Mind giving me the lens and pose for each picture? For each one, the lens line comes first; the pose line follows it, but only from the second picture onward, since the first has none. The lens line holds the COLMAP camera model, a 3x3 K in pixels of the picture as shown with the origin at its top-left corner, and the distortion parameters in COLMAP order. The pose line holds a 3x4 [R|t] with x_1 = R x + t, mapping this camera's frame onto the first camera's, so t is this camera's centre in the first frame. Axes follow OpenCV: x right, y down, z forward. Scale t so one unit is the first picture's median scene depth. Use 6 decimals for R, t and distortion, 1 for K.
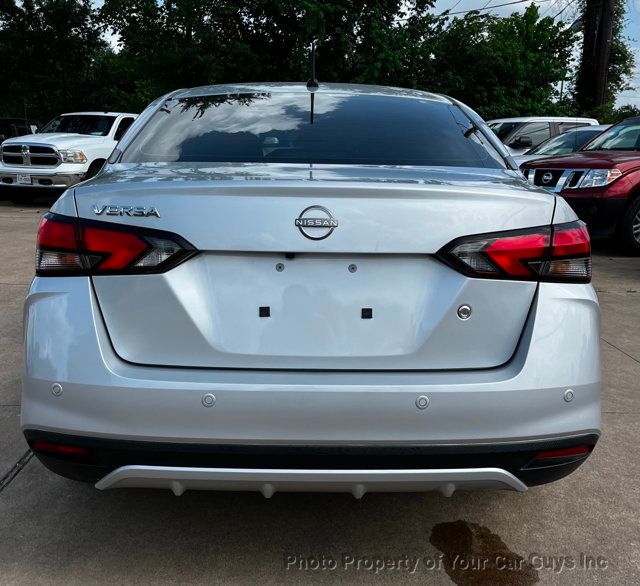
lens RADIAL K [[750.0, 0, 320.0], [0, 750.0, 322.6], [0, 0, 1]] dist [0.013831, 0.003955]
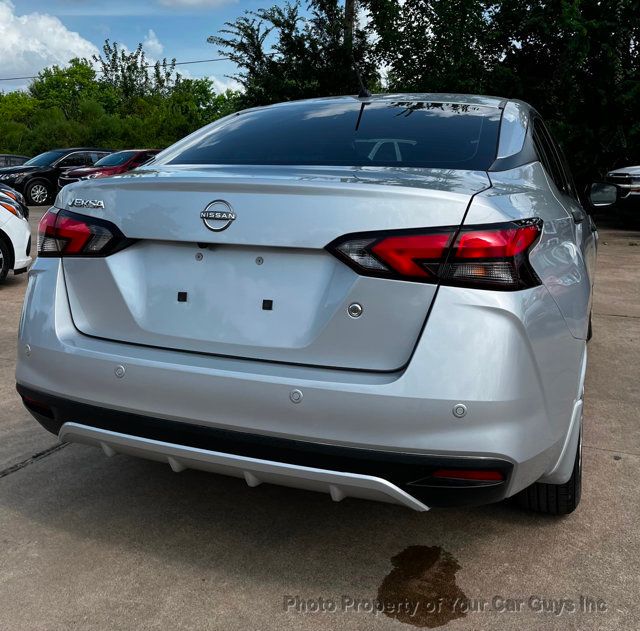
lens RADIAL K [[736.9, 0, 320.1], [0, 736.9, 292.0], [0, 0, 1]] dist [0.024661, -0.020567]
pose [[0.910341, 0.061647, -0.409241, 0.538593], [-0.089873, 0.994693, -0.050081, 0.014047], [0.403982, 0.082371, 0.911051, 0.104751]]
